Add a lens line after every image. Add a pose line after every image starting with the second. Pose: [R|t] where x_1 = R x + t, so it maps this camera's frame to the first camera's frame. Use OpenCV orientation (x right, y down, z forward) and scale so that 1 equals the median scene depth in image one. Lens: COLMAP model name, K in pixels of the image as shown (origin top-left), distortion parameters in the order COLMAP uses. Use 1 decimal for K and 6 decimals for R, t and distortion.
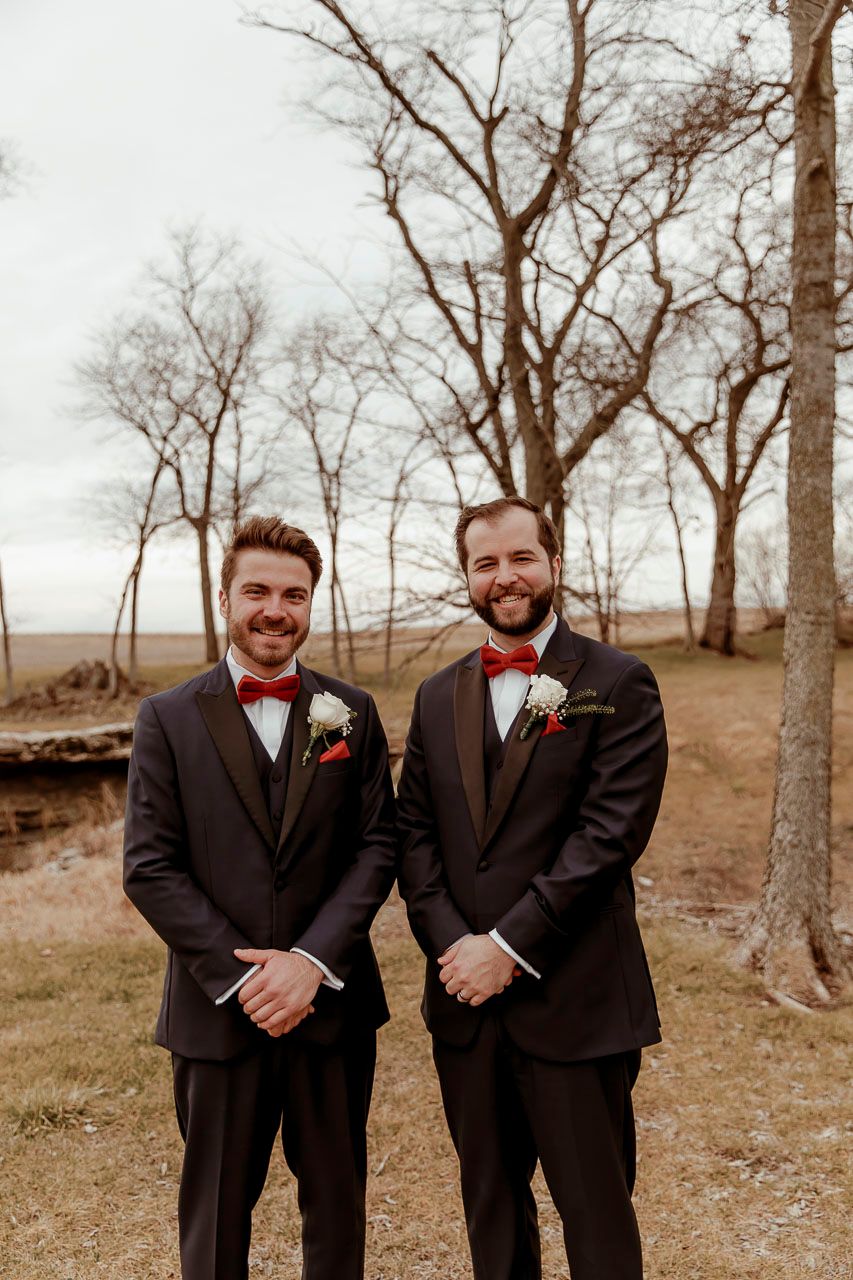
lens RADIAL K [[1208.2, 0, 422.0], [0, 1208.2, 651.1], [0, 0, 1]] dist [0.006488, 0.007445]
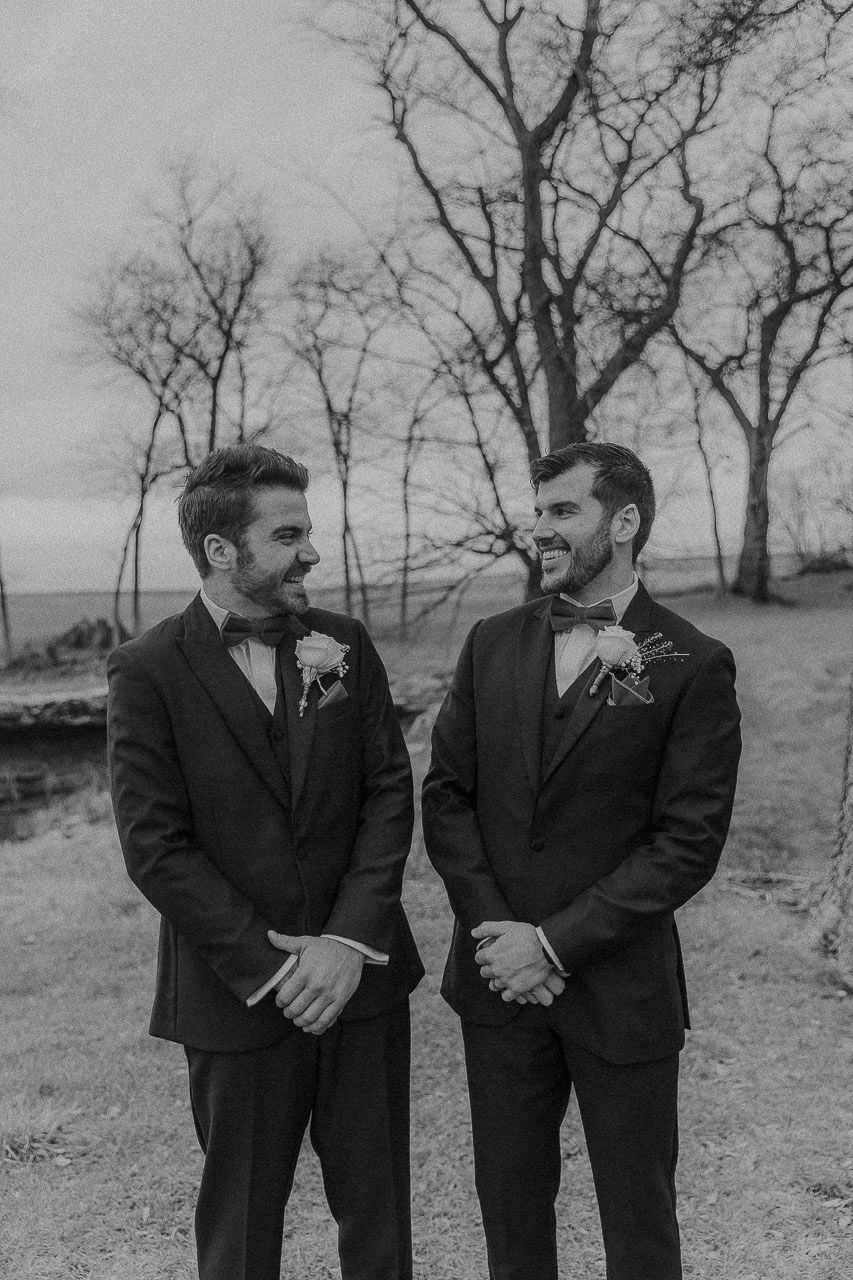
lens RADIAL K [[1247.0, 0, 421.6], [0, 1247.0, 646.6], [0, 0, 1]] dist [0.017189, -0.000451]
pose [[0.999759, -0.016444, -0.014553, -0.000363], [0.016929, 0.999283, 0.033871, 0.001018], [0.013985, -0.034109, 0.999320, 0.018307]]
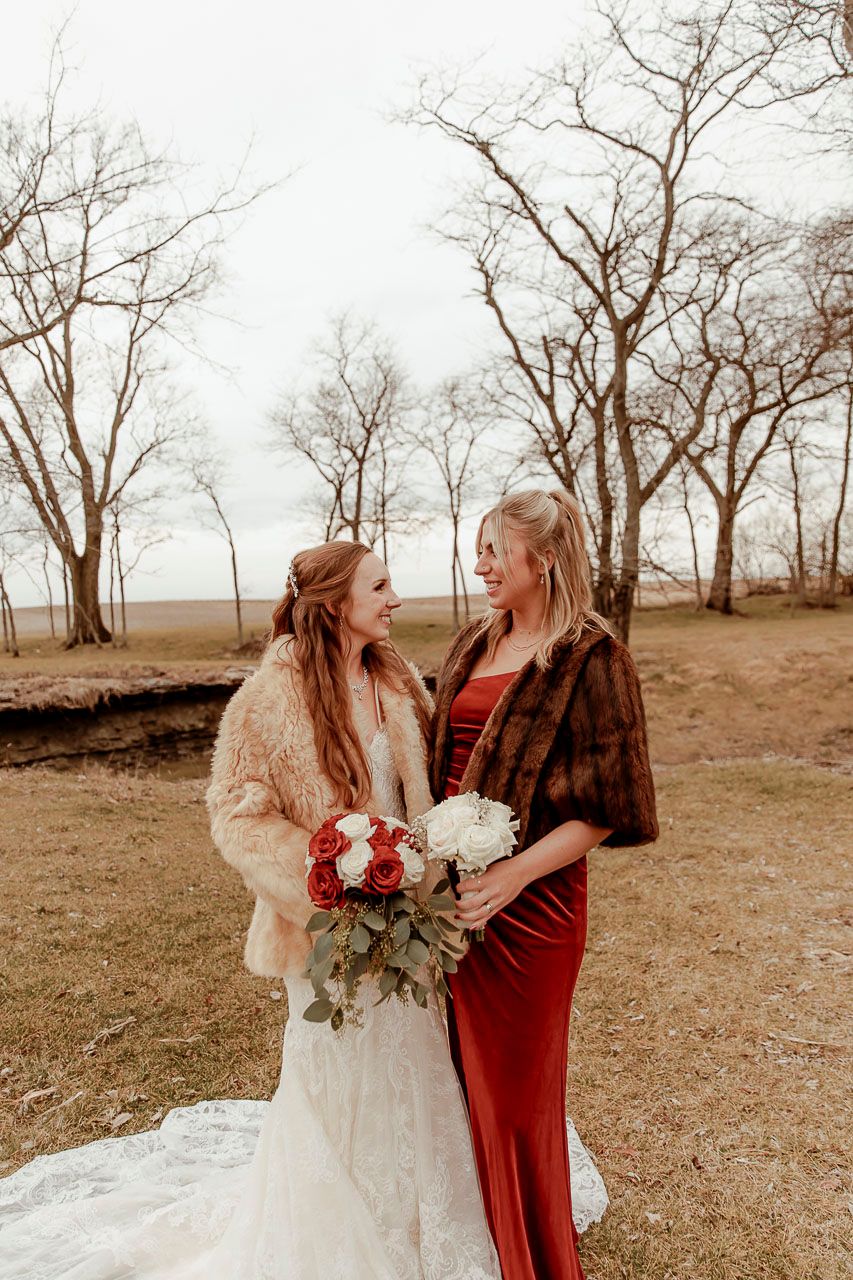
lens RADIAL K [[881.1, 0, 417.7], [0, 881.1, 642.7], [0, 0, 1]] dist [0.007582, 0.000307]
pose [[0.998615, -0.000107, -0.052608, -0.064949], [0.001930, 0.999399, 0.034609, 0.000734], [0.052573, -0.034663, 0.998015, -0.059944]]
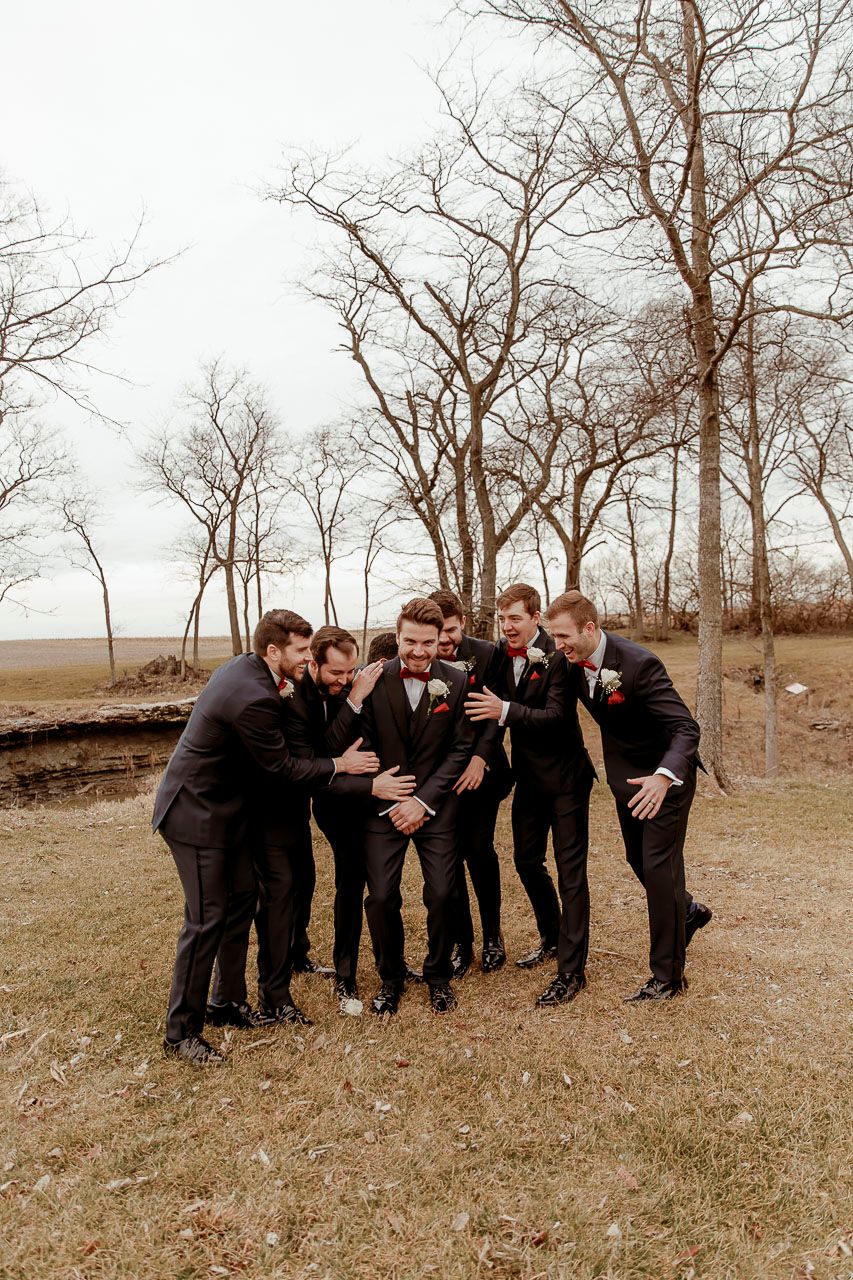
lens RADIAL K [[854.5, 0, 444.5], [0, 854.5, 644.1], [0, 0, 1]] dist [0.012186, 0.000476]
pose [[0.991776, -0.012015, 0.127418, -0.067604], [0.012578, 0.999914, -0.003615, 0.001553], [-0.127364, 0.005188, 0.991842, -0.088443]]
